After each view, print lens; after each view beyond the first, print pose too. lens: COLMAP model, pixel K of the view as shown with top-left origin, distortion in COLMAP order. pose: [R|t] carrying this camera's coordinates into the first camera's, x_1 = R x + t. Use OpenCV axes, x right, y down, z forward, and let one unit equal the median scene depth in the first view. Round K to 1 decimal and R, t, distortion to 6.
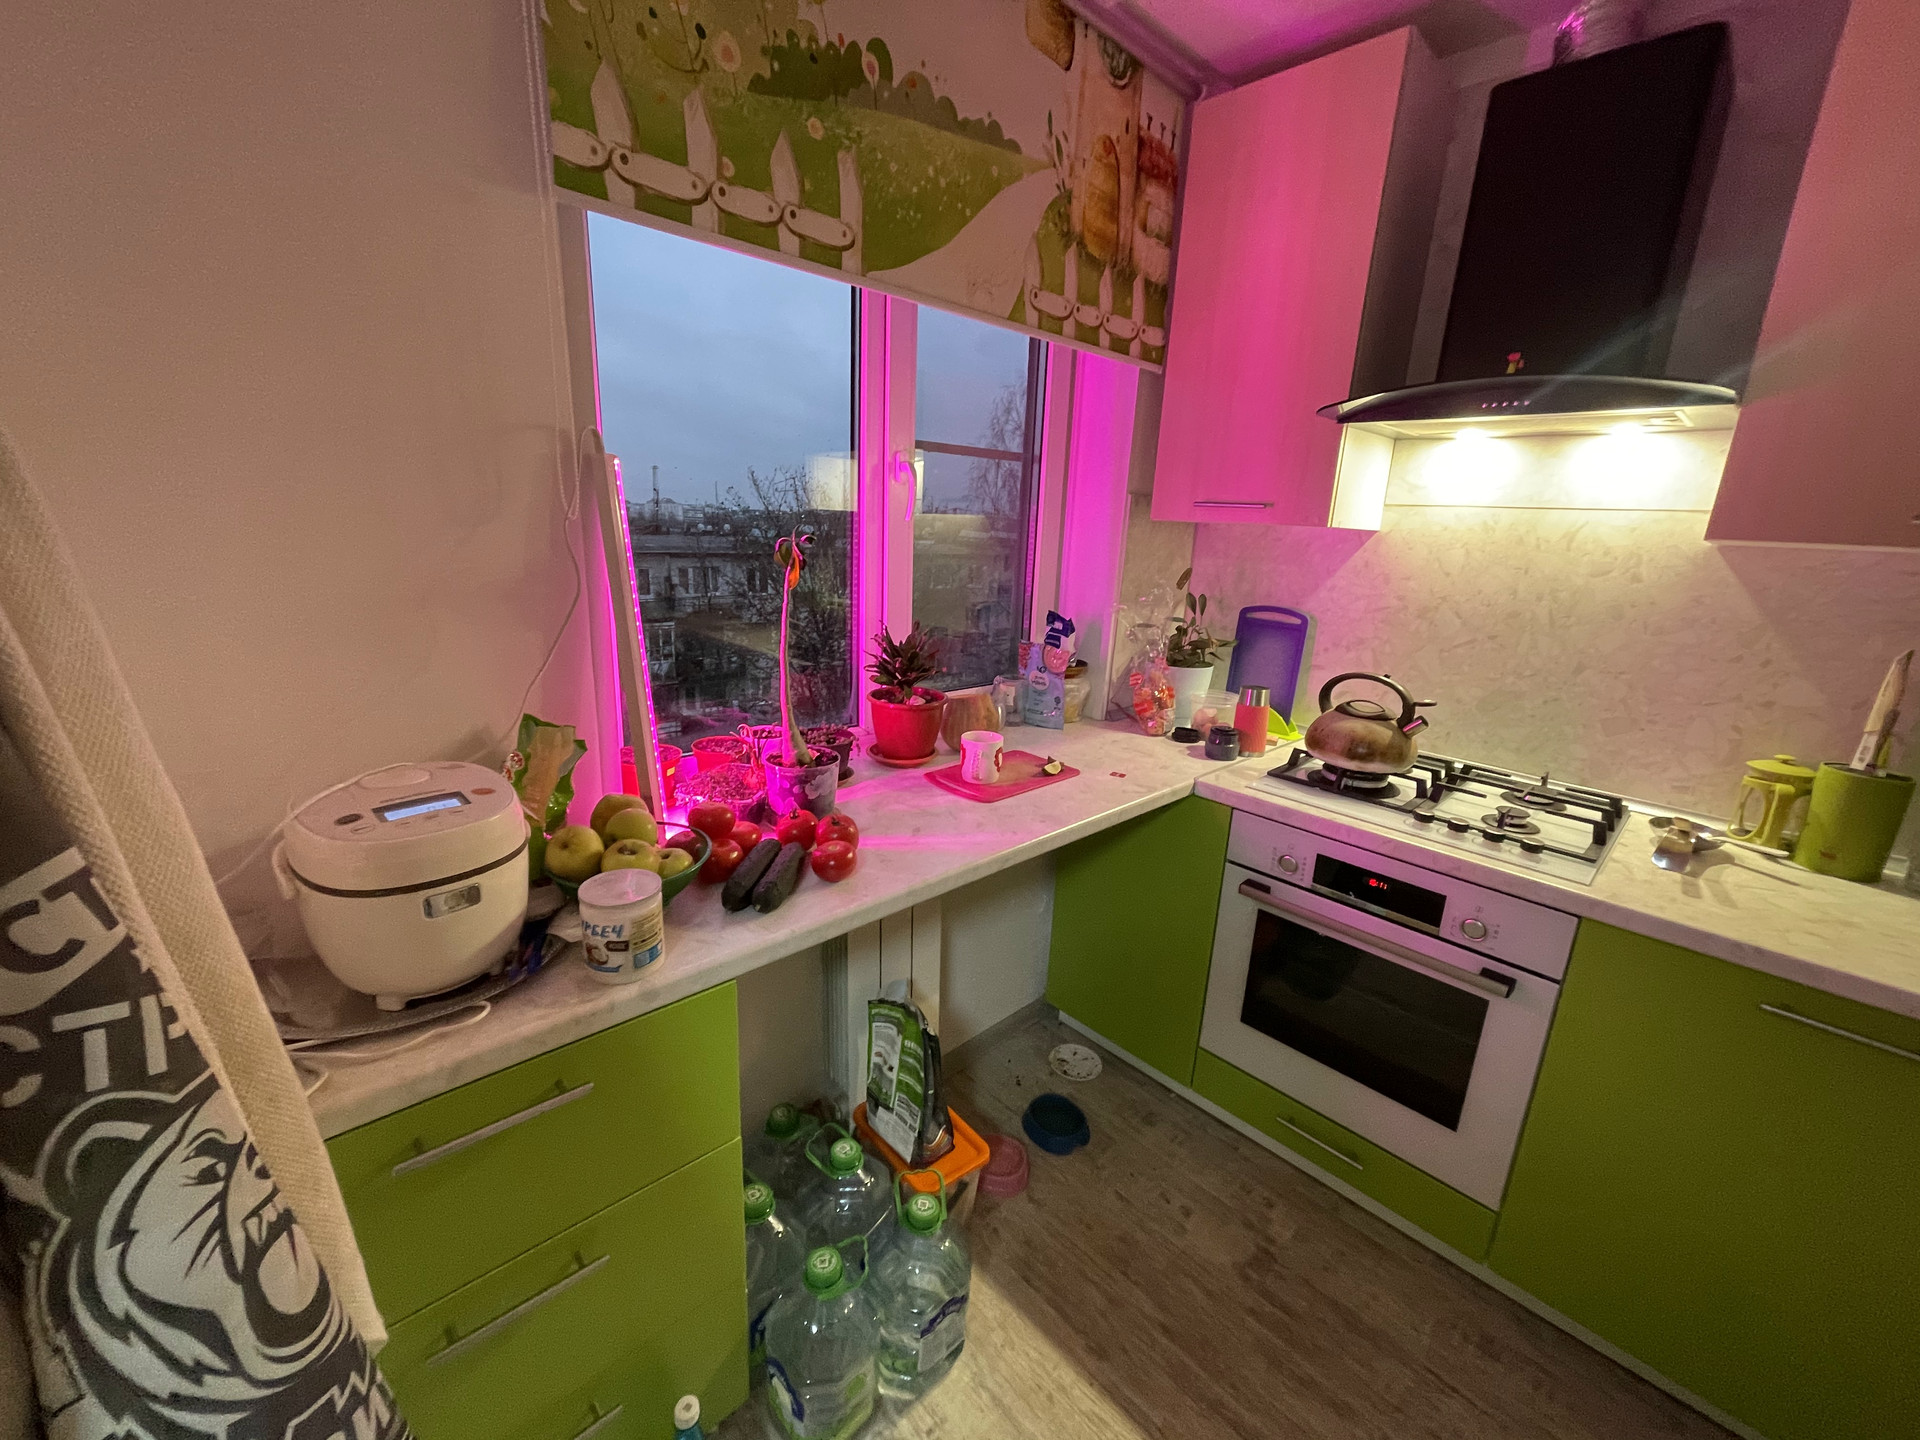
lens RADIAL K [[771.7, 0, 957.2], [0, 771.7, 725.3], [0, 0, 1]] dist [-0.003469, 0.000965]
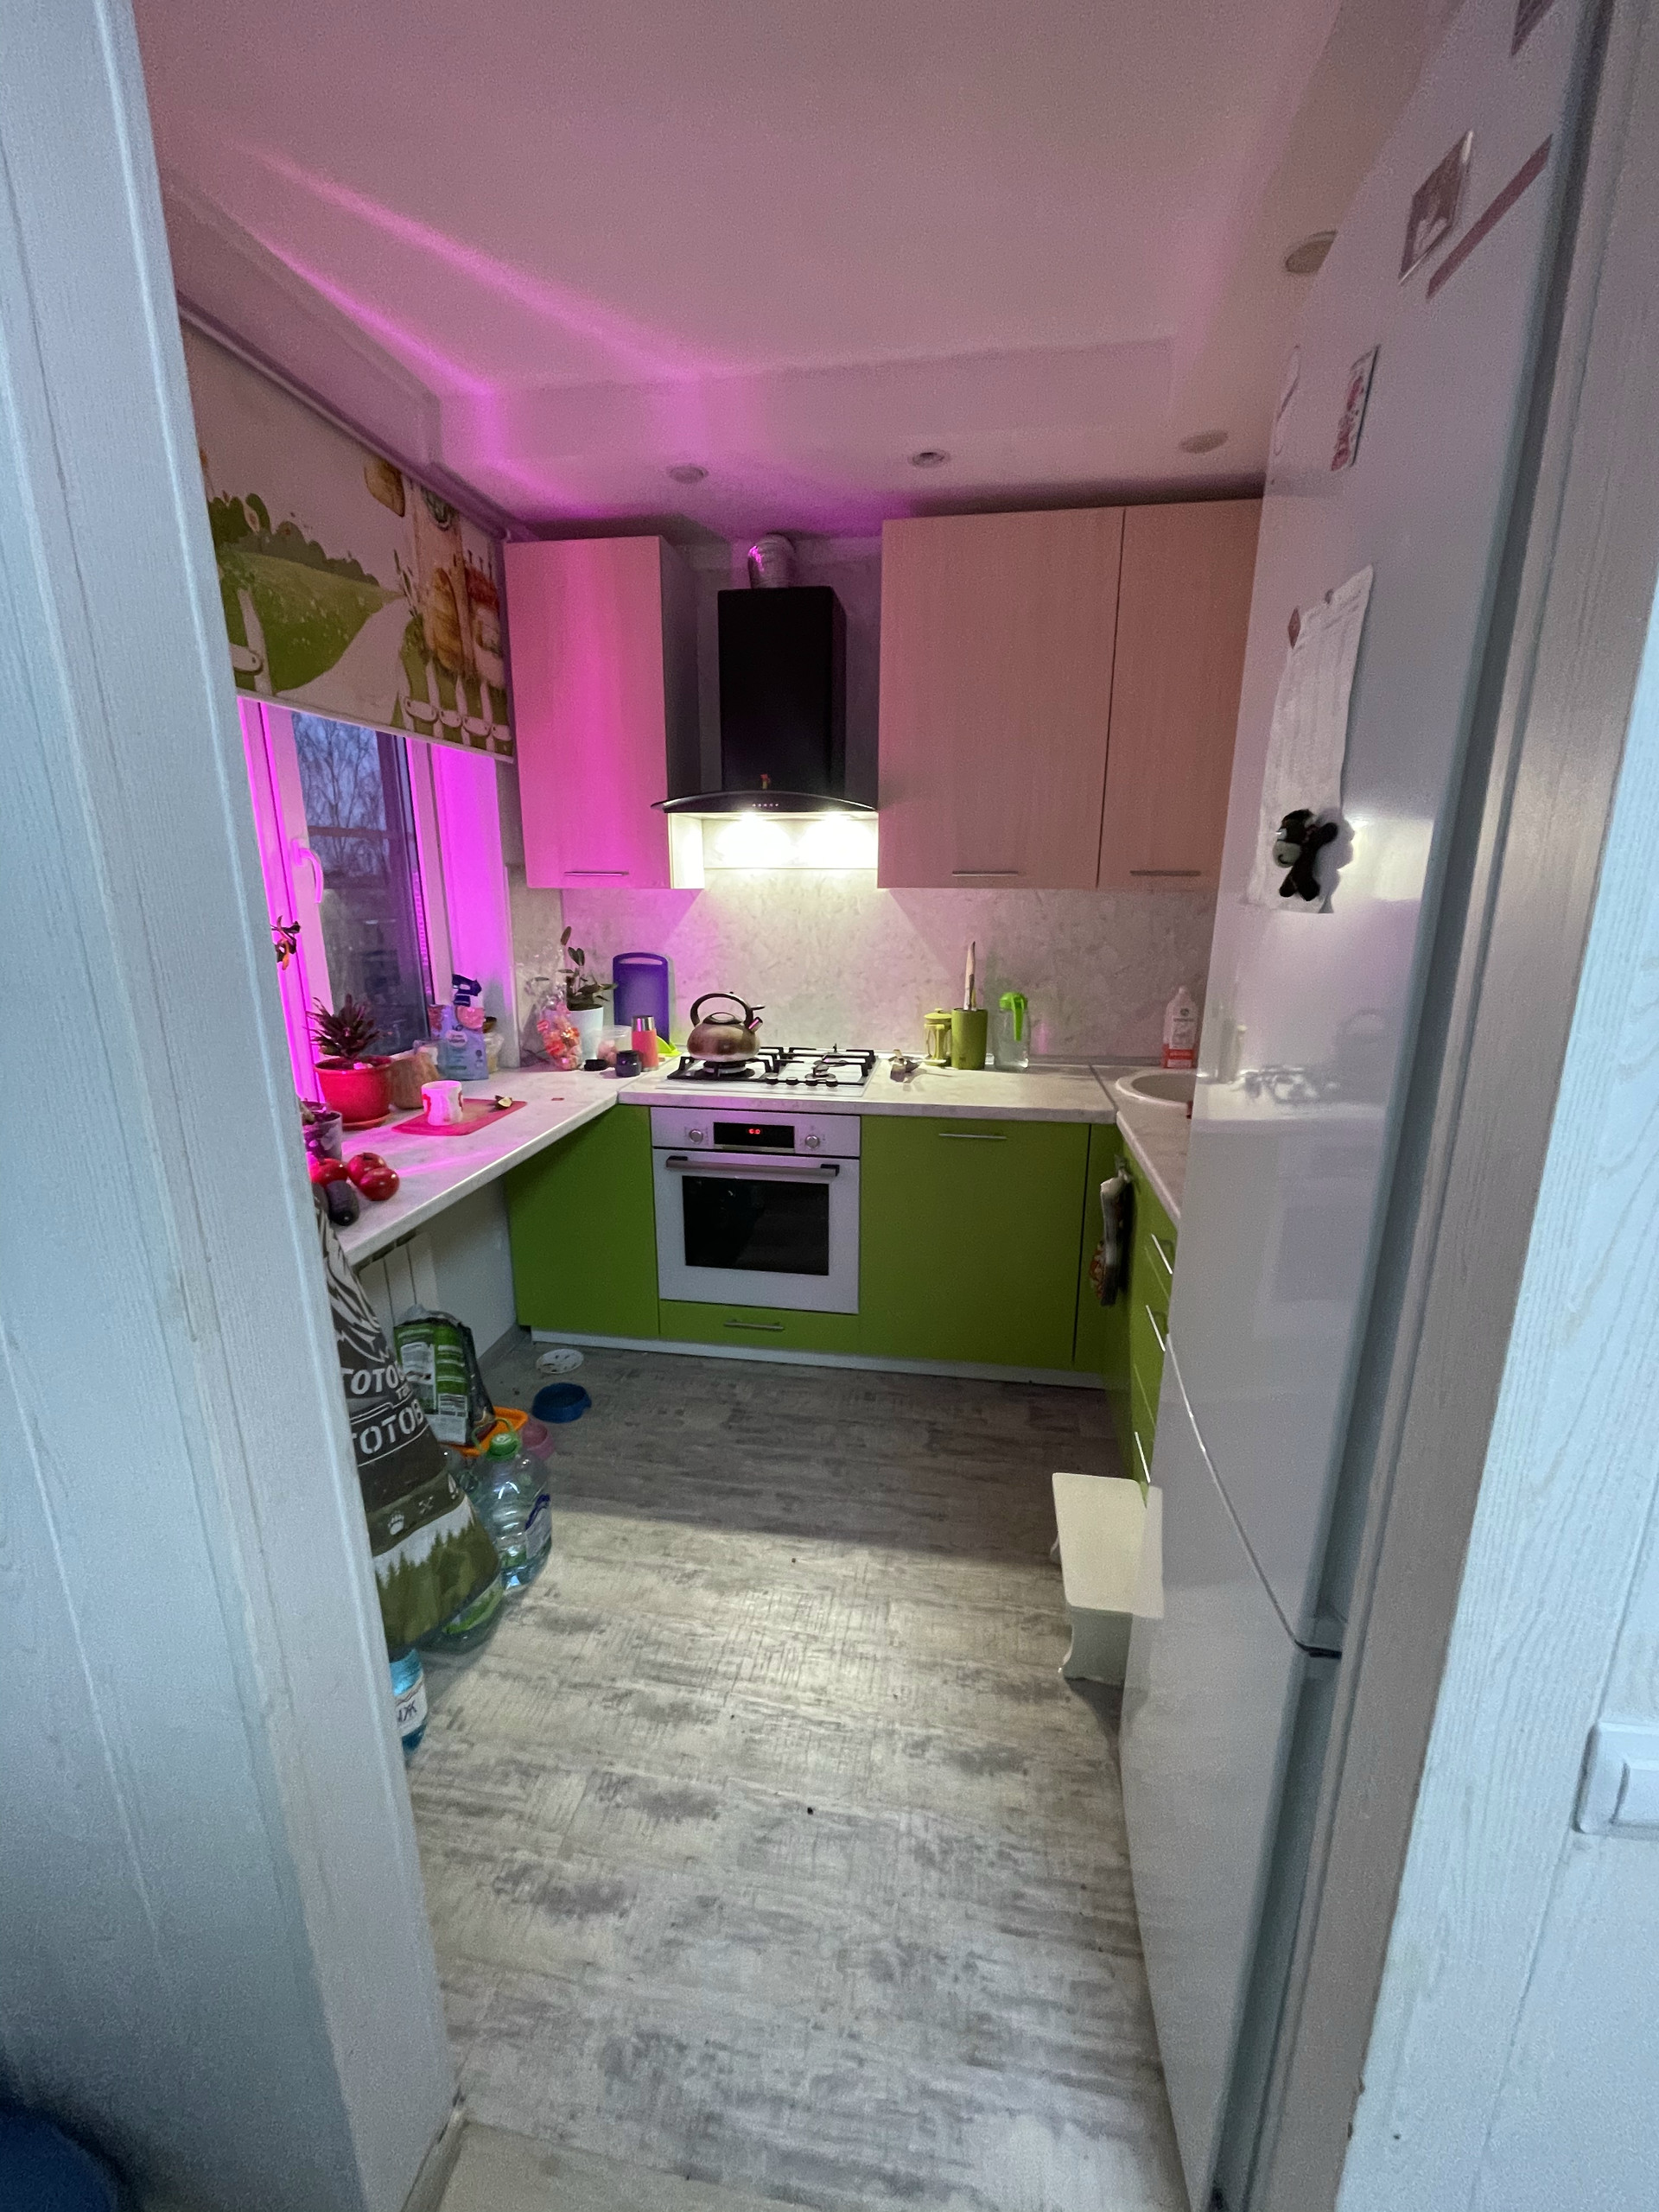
lens RADIAL K [[889.1, 0, 815.7], [0, 889.1, 1101.0], [0, 0, 1]] dist [-0.003469, 0.000965]
pose [[0.805778, -0.183594, 0.563041, -0.267052], [0.186145, 0.981064, 0.053506, 0.070949], [-0.562202, 0.061693, 0.824695, -0.408828]]
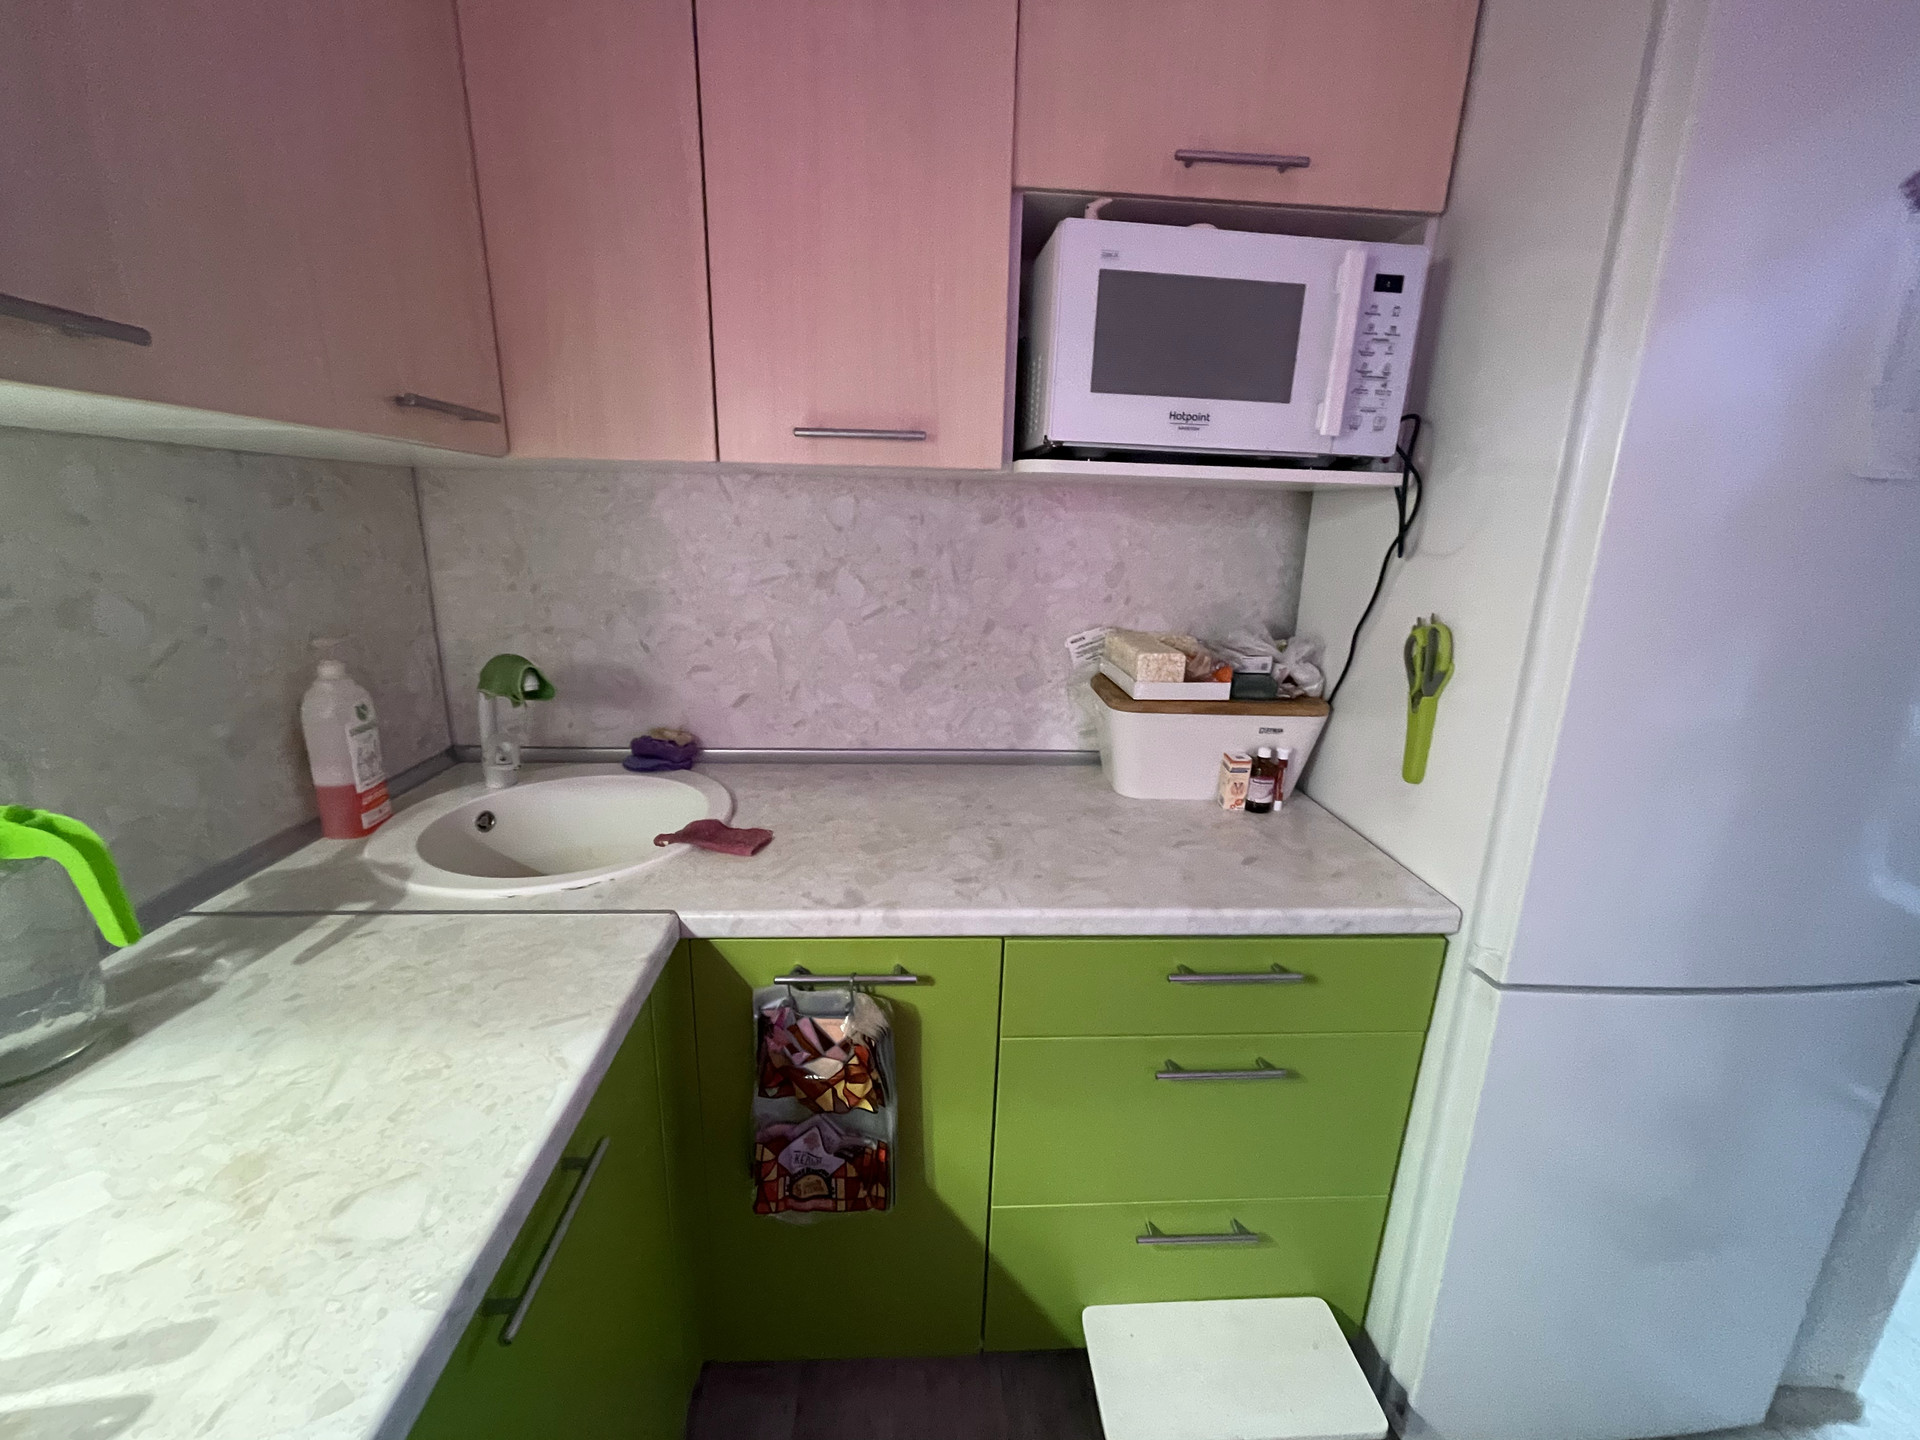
lens RADIAL K [[771.7, 0, 961.7], [0, 771.7, 724.5], [0, 0, 1]] dist [-0.003469, 0.000965]
pose [[0.643618, -0.211060, 0.735669, 0.096848], [0.202250, 0.973957, 0.102480, -0.060743], [-0.738140, 0.082832, 0.669544, 0.424429]]
